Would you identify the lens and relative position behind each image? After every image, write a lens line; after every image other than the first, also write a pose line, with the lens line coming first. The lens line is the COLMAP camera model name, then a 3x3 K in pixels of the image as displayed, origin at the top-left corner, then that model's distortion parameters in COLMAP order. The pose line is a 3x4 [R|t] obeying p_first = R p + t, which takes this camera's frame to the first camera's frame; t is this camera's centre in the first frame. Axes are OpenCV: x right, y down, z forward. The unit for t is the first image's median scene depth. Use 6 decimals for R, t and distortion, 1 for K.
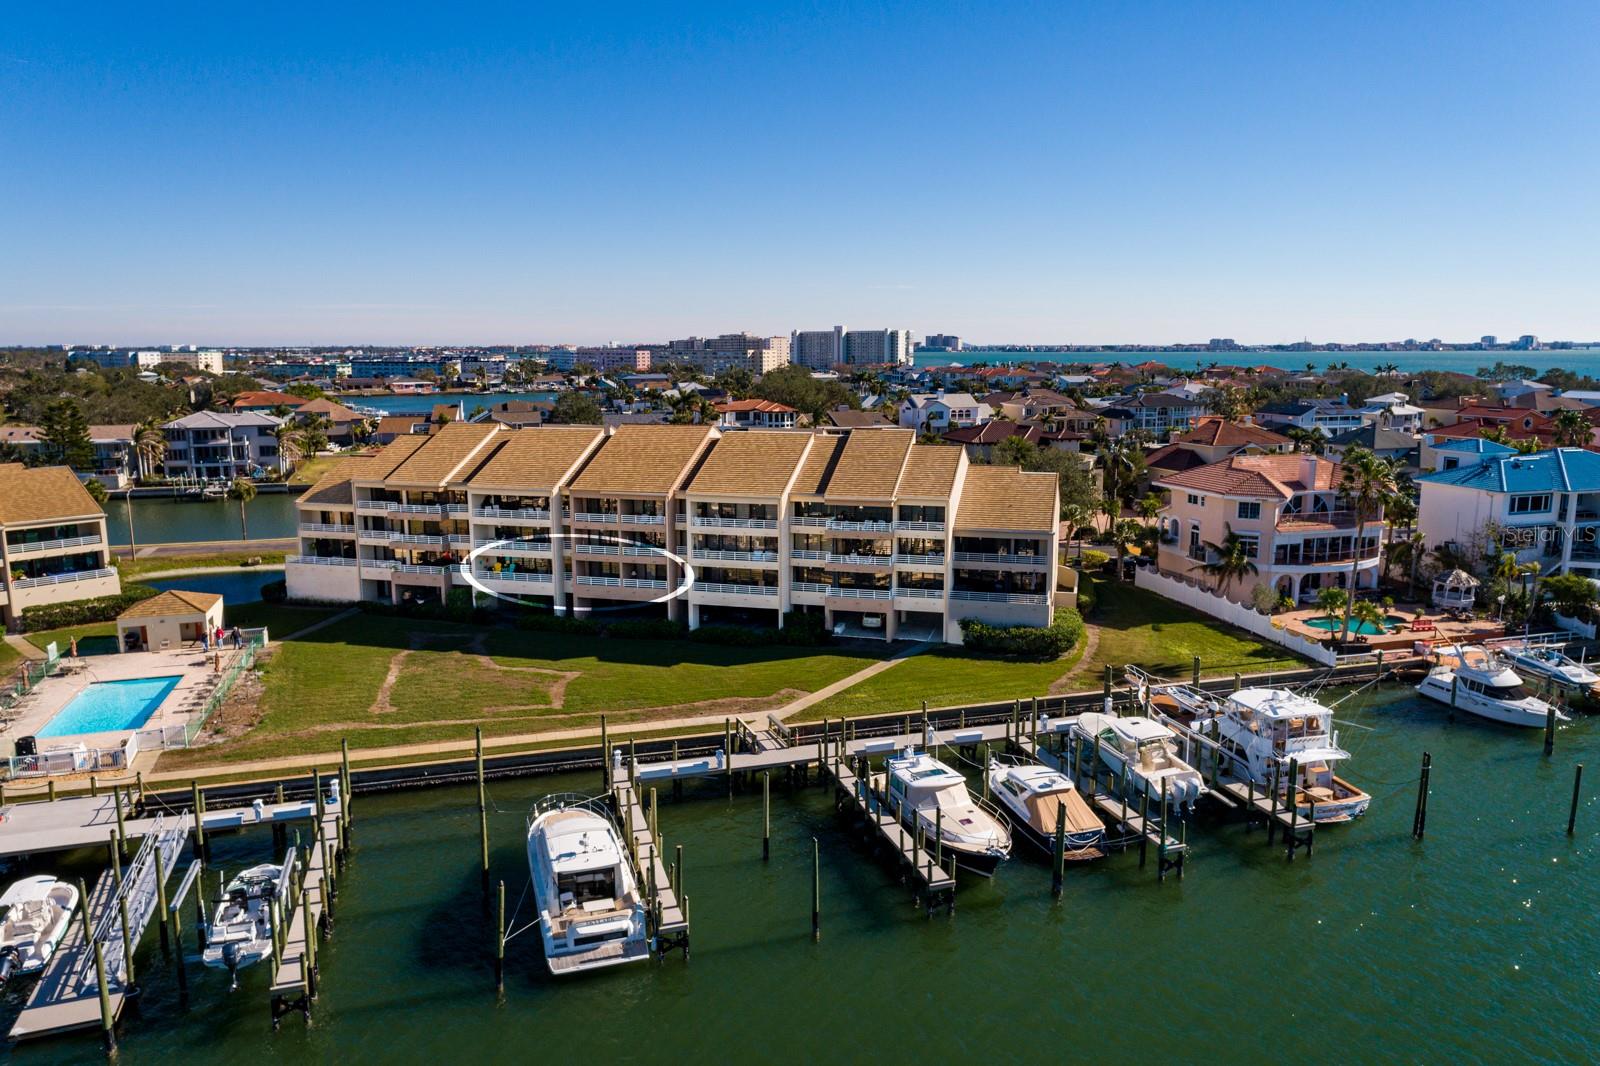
lens RADIAL K [[1106.7, 0, 797.7], [0, 1106.7, 534.6], [0, 0, 1]] dist [-0.001435, 0.006544]
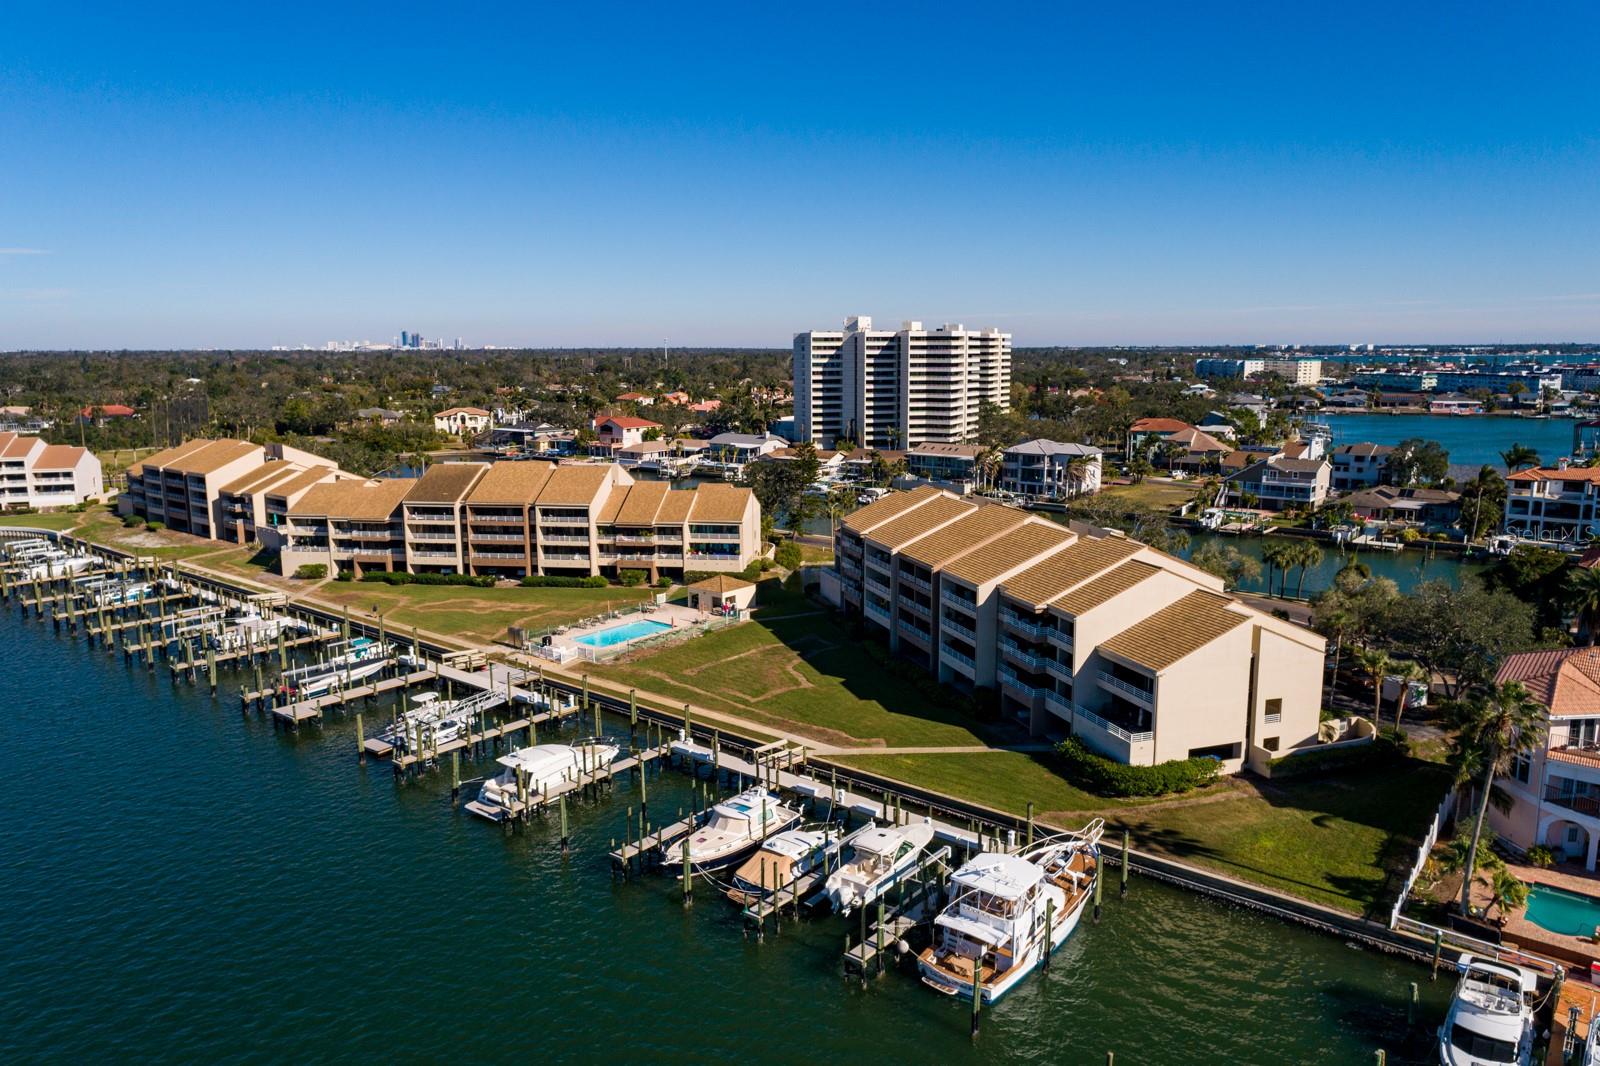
lens RADIAL K [[1094.2, 0, 797.9], [0, 1094.2, 530.1], [0, 0, 1]] dist [0.001961, 0.005173]
pose [[0.552830, 0.138024, -0.821784, 0.741740], [-0.137254, 0.987800, 0.073574, -0.137094], [0.821913, 0.072120, 0.565030, 0.174166]]
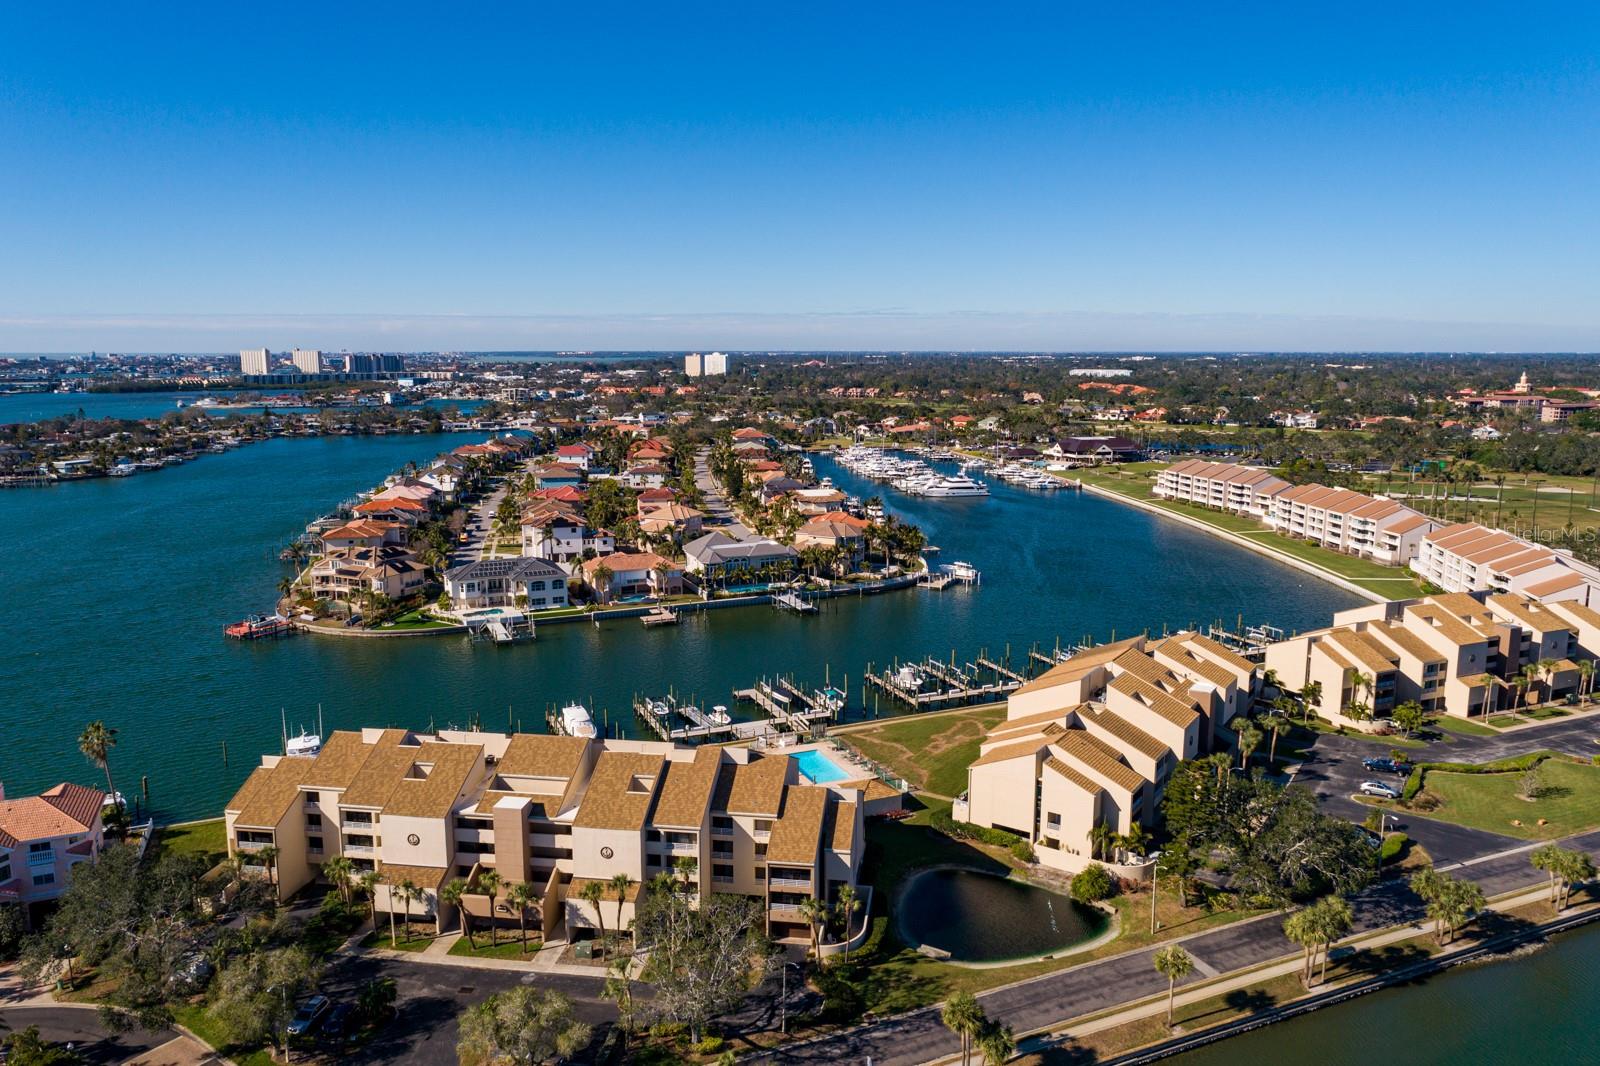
lens RADIAL K [[1112.5, 0, 800.0], [0, 1112.5, 533.0], [0, 0, 1]] dist [-0.002485, 0.008759]
pose [[-0.993030, 0.022201, -0.115755, -0.266456], [-0.016982, 0.944901, 0.326915, -0.761939], [0.116635, 0.326602, -0.937938, 2.230097]]
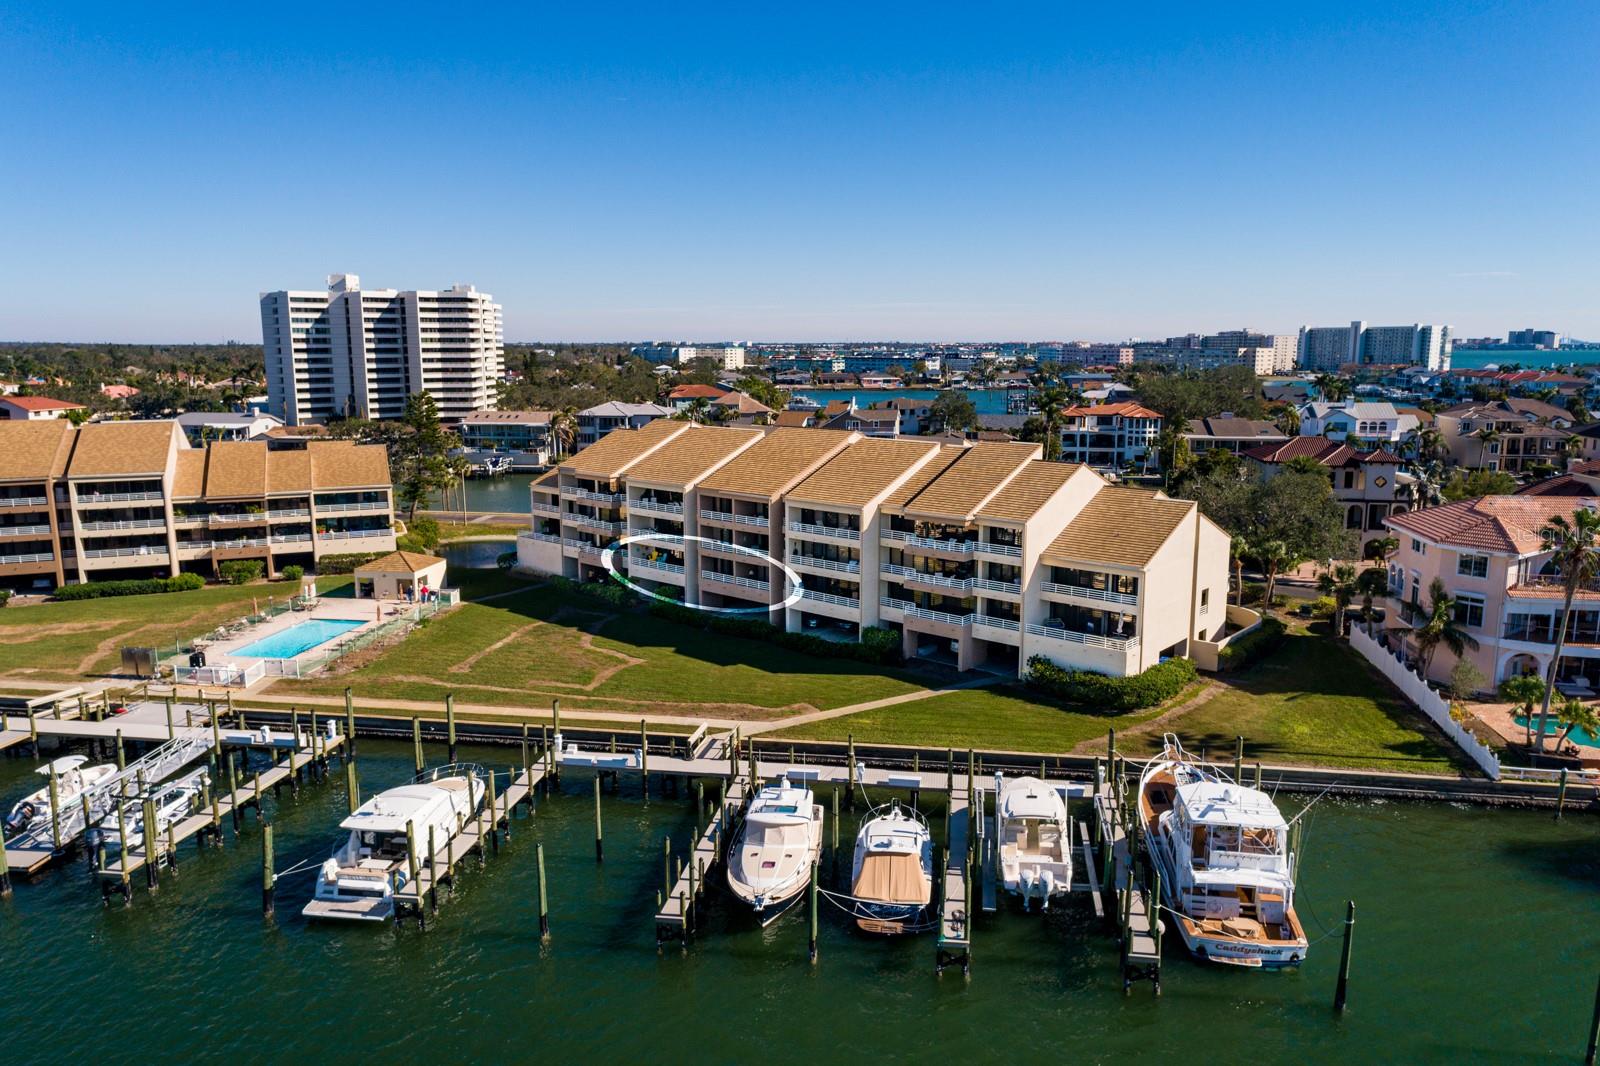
lens RADIAL K [[1106.7, 0, 797.7], [0, 1106.7, 534.6], [0, 0, 1]] dist [-0.001435, 0.006544]
pose [[0.896953, 0.077407, -0.435296, 0.326079], [-0.076031, 0.996893, 0.020608, -0.023880], [0.435539, 0.014612, 0.900051, 0.092287]]
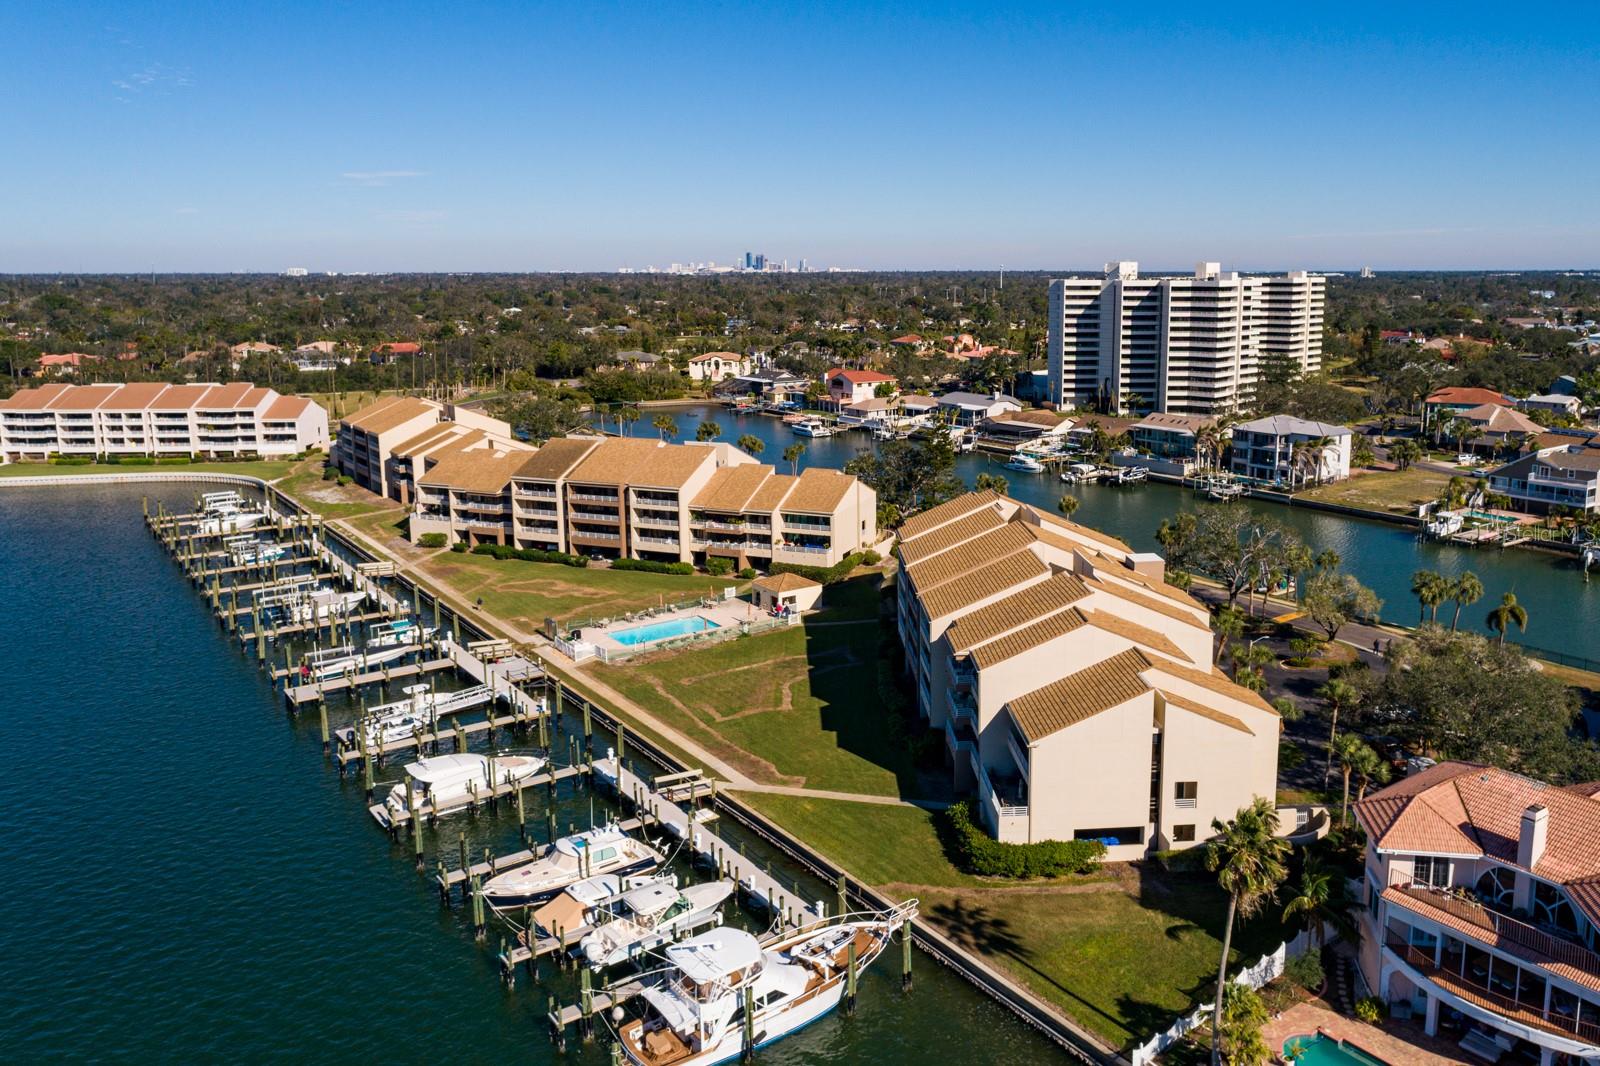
lens RADIAL K [[1213.3, 0, 883.1], [0, 1213.3, 471.2], [0, 0, 1]] dist [0.001315, -0.002626]
pose [[0.344444, 0.155657, -0.925813, 0.941009], [-0.156547, 0.981875, 0.106840, -0.267925], [0.925663, 0.108133, 0.362568, 0.467786]]
